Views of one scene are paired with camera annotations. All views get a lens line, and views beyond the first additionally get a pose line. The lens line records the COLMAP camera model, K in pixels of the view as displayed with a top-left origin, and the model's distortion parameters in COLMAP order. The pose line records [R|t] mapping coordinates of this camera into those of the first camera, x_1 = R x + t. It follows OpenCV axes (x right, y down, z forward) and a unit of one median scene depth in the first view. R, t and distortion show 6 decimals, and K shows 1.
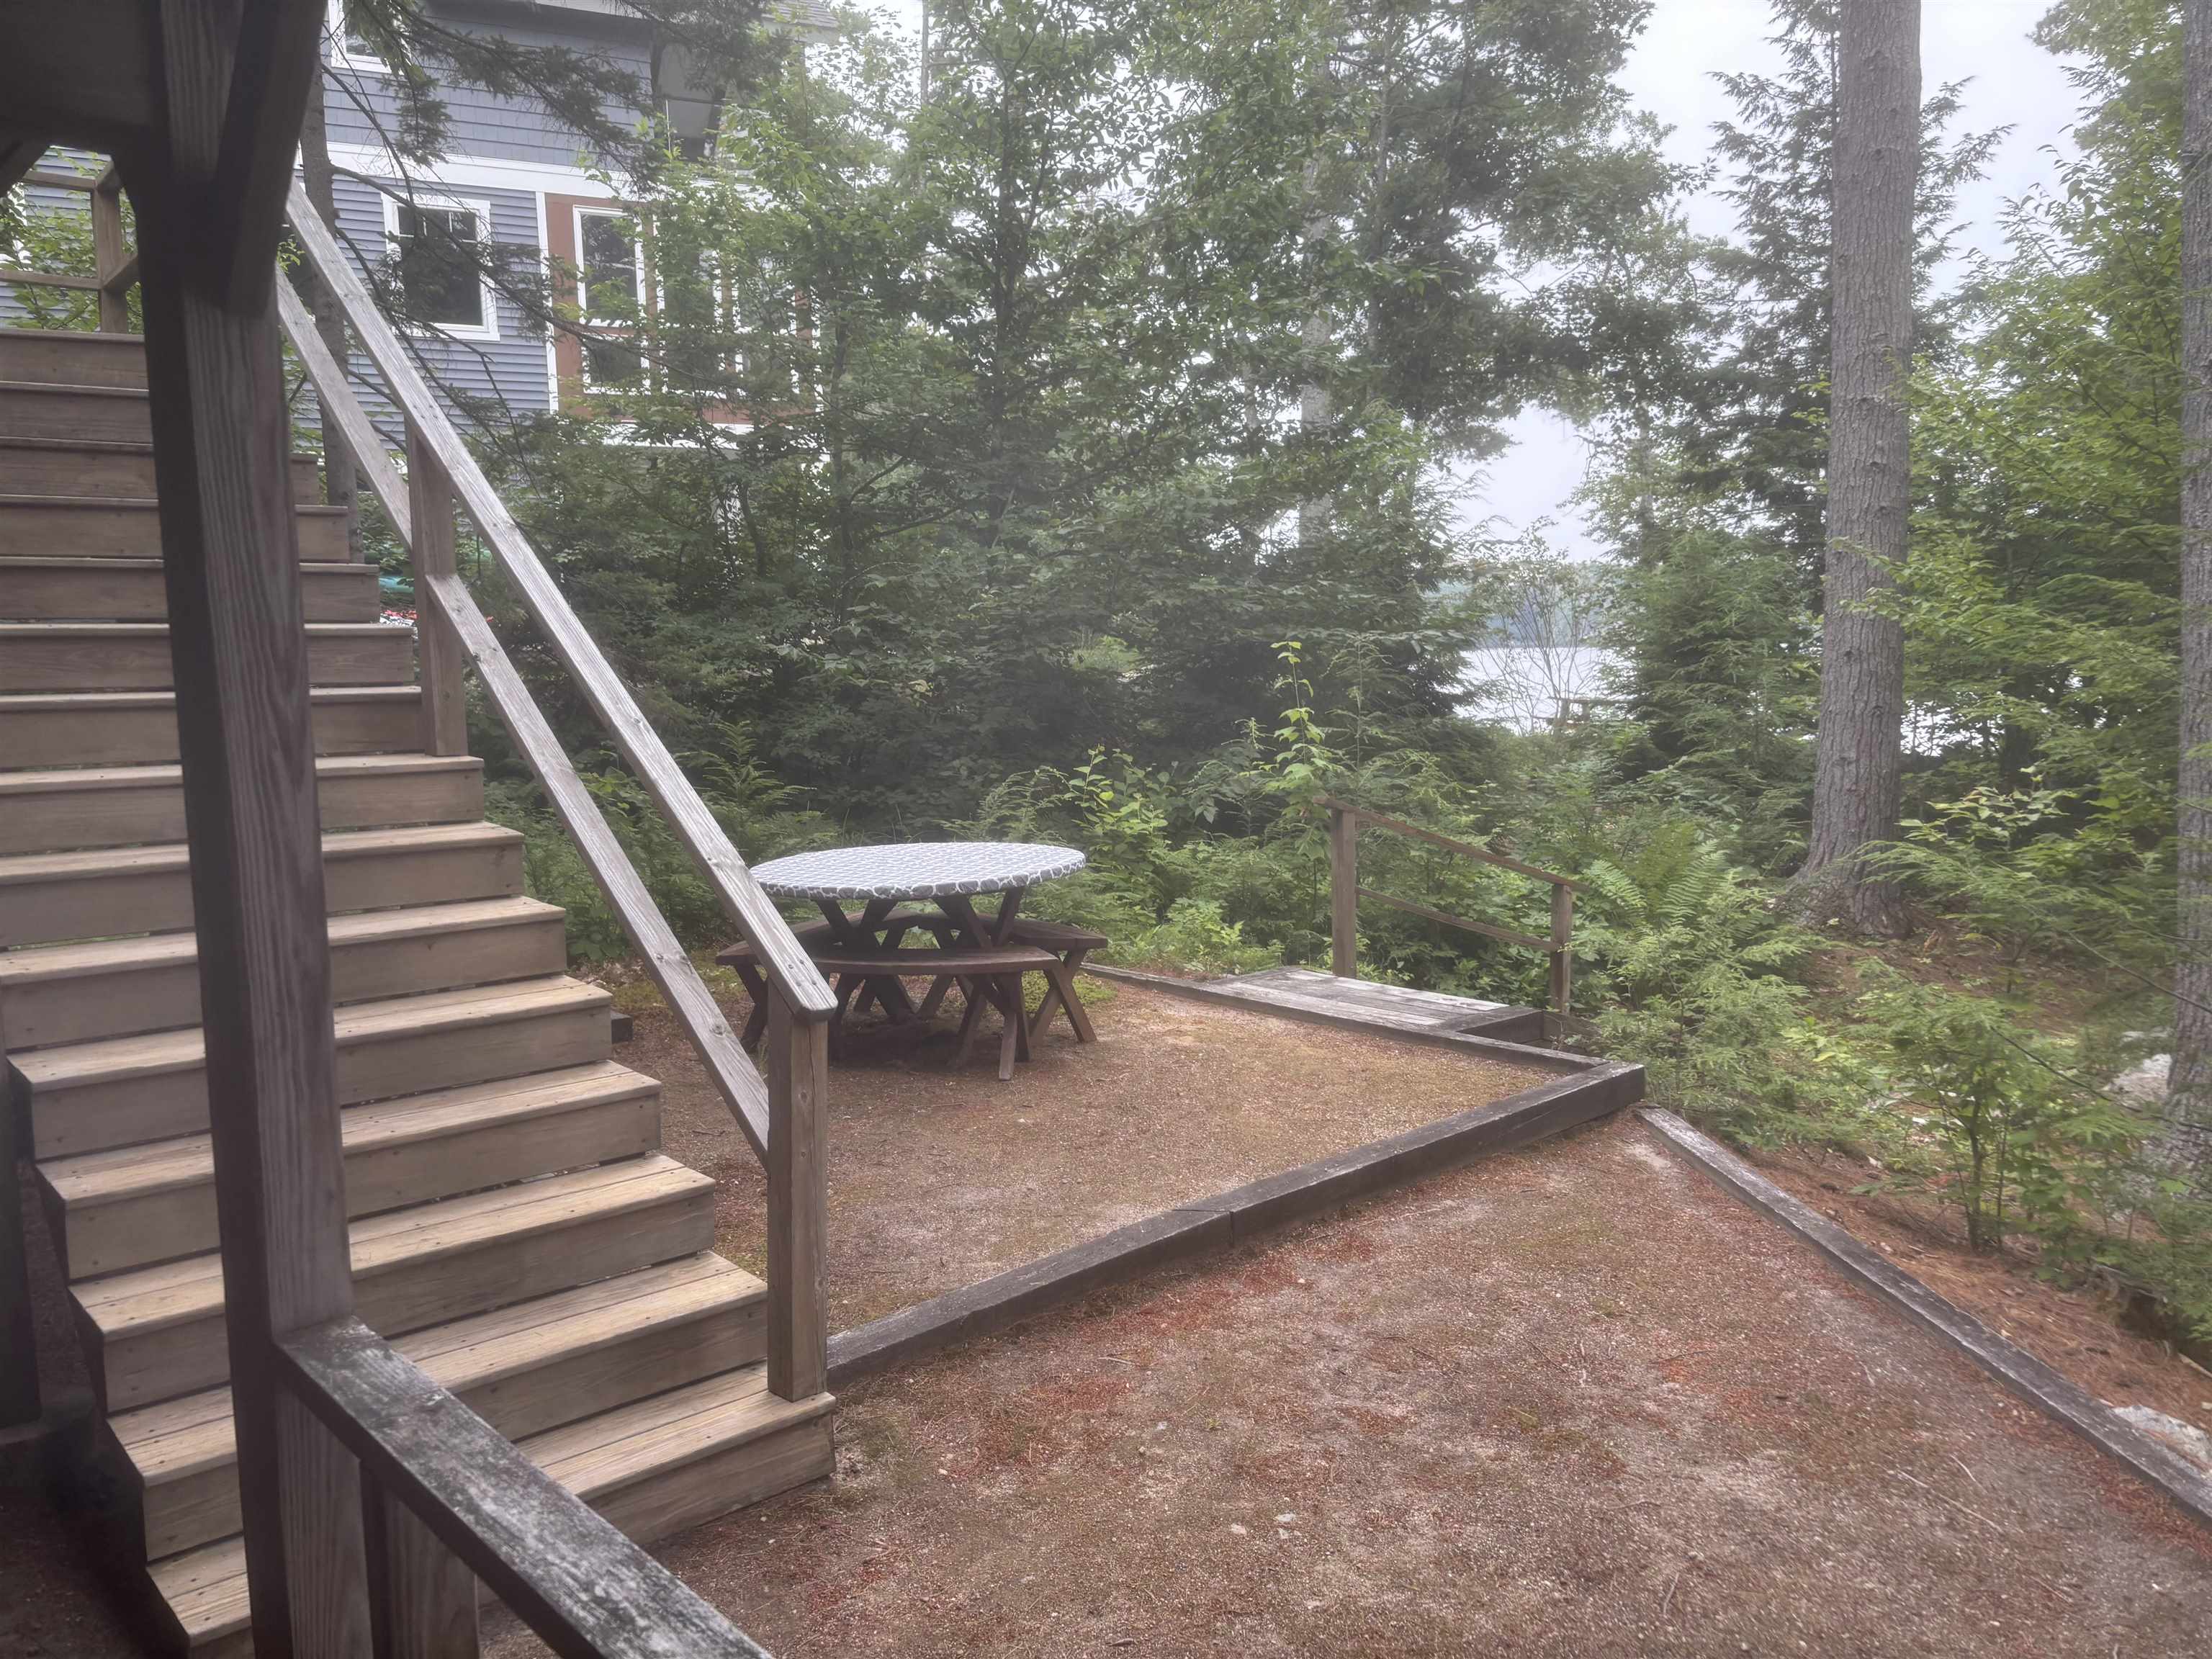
lens RADIAL K [[1666.9, 0, 1101.7], [0, 1666.9, 842.0], [0, 0, 1]] dist [0.017126, 0.002222]
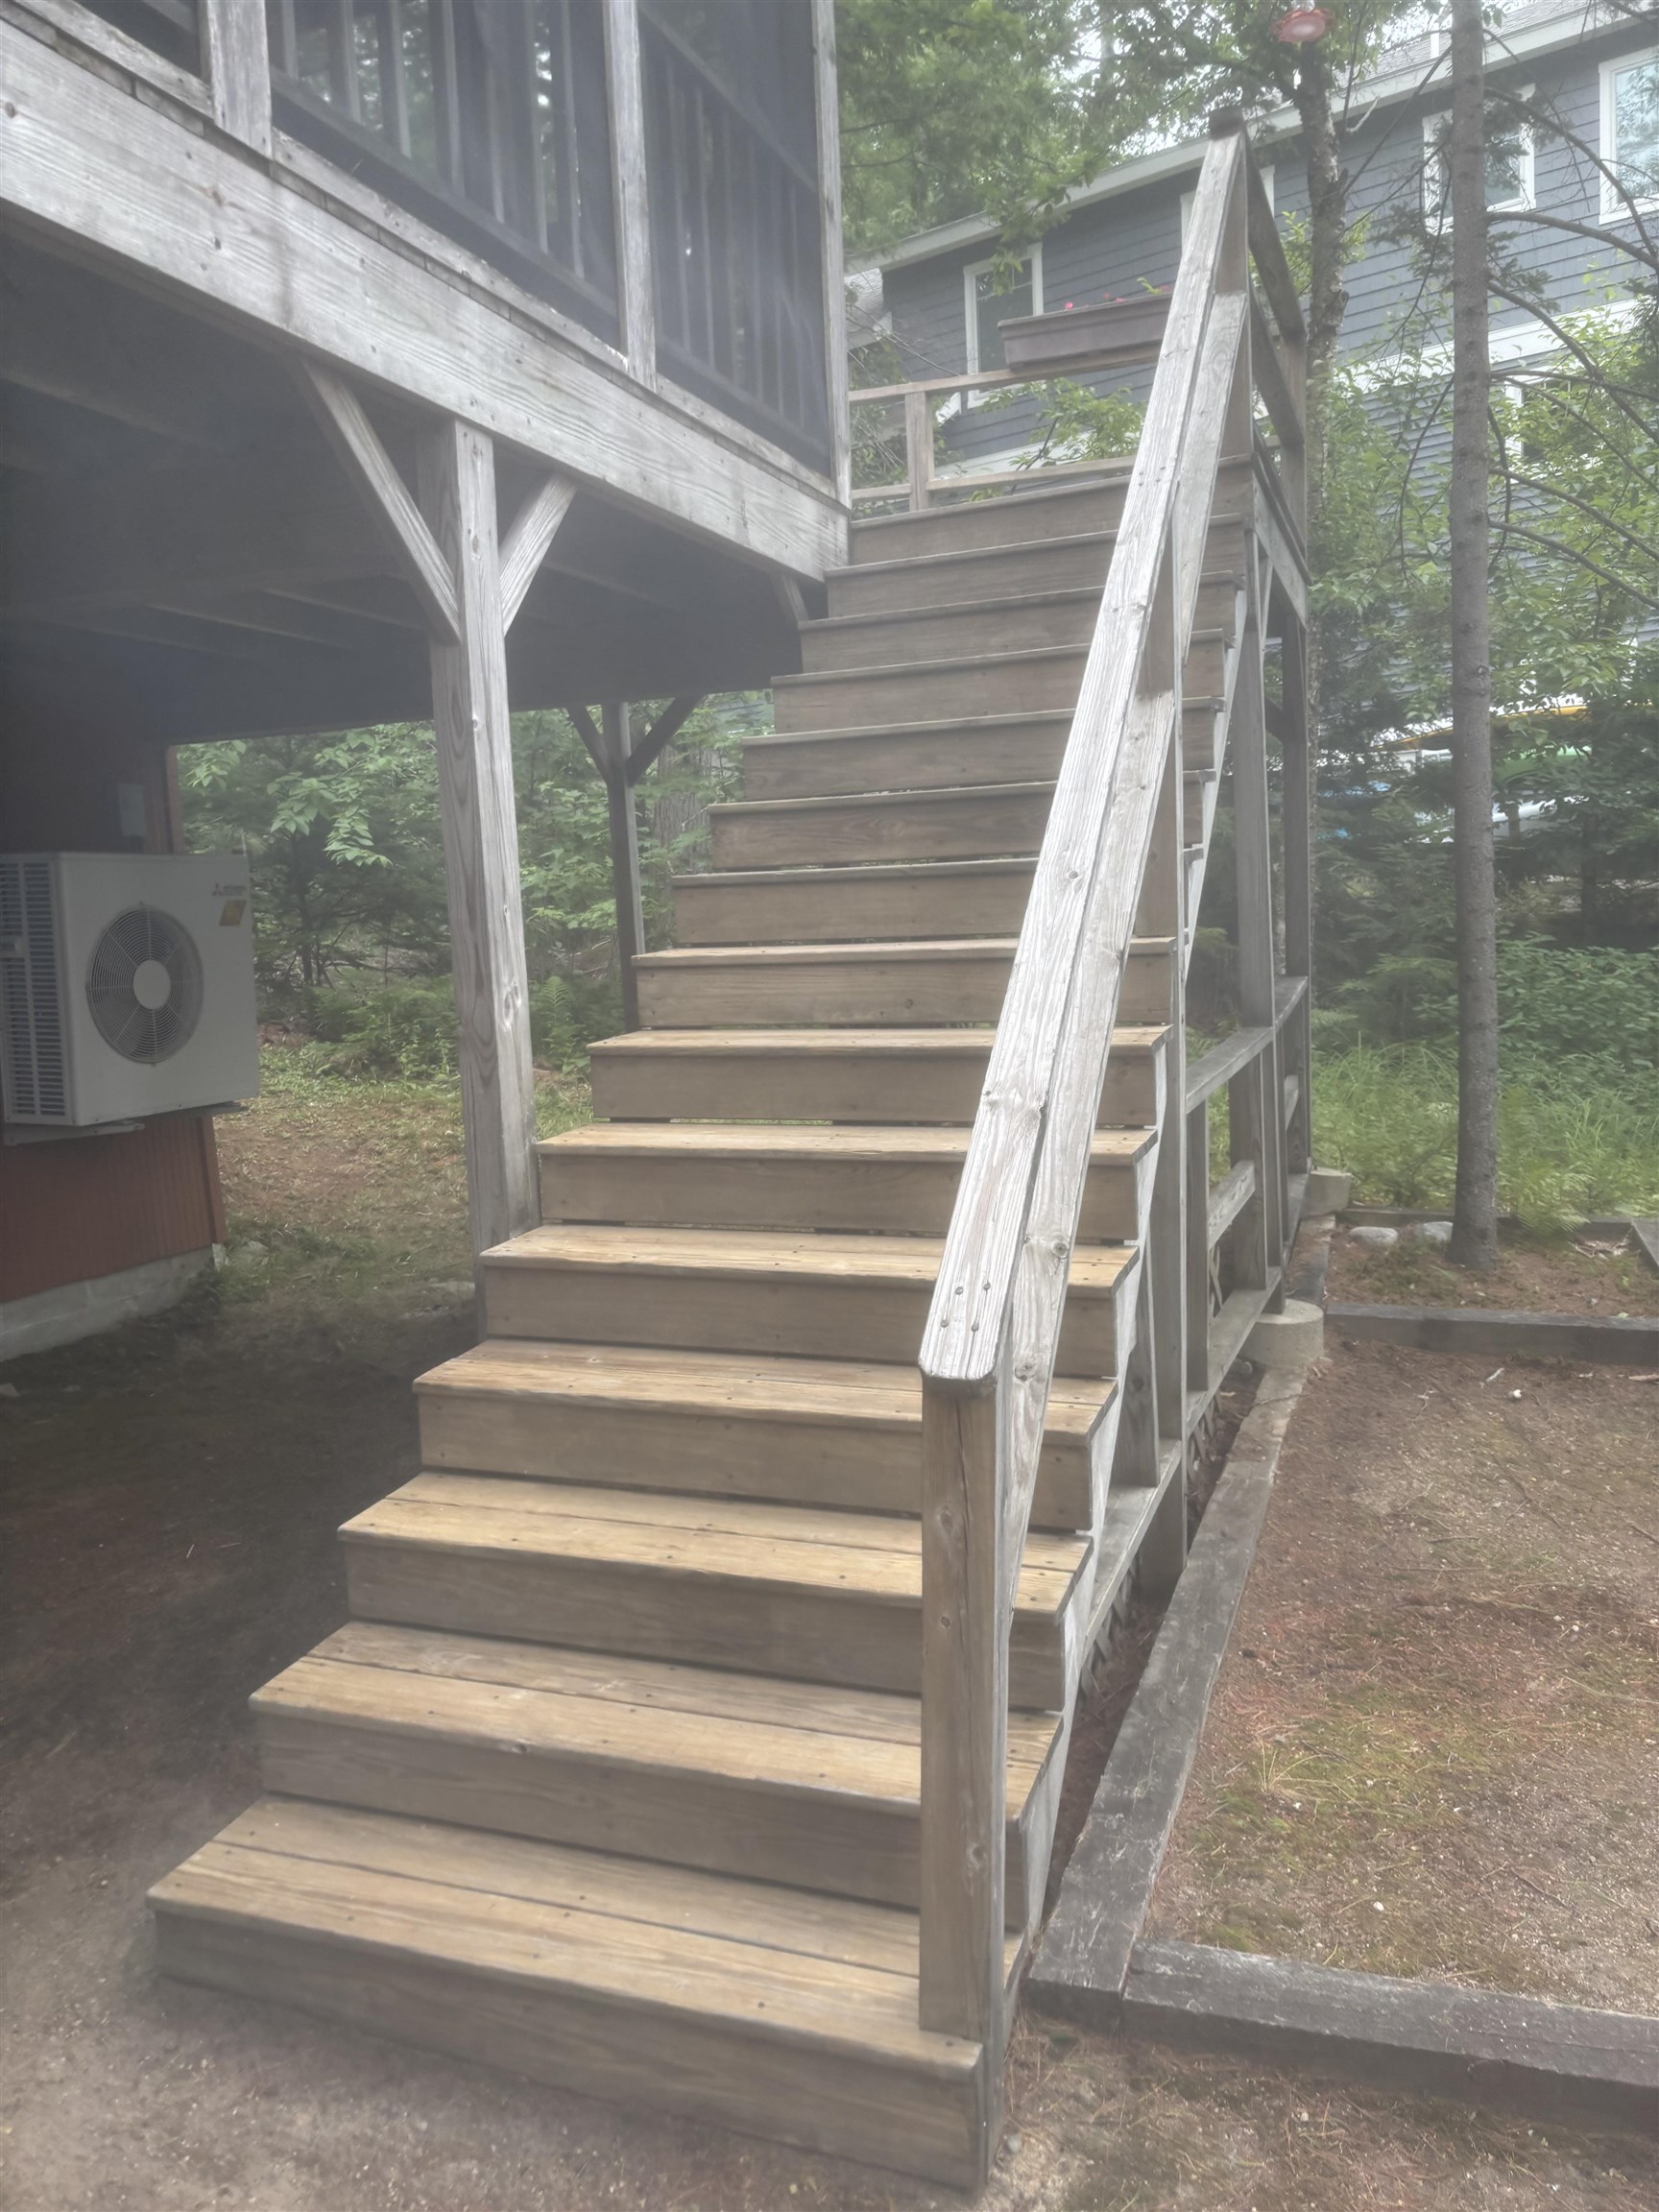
lens RADIAL K [[1666.9, 0, 830.1], [0, 1666.9, 1072.6], [0, 0, 1]] dist [0.017126, 0.002222]
pose [[0.452237, 0.080185, -0.888286, 0.296643], [-0.064573, 0.996280, 0.057059, -0.031046], [0.889557, 0.031555, 0.455732, 0.689880]]
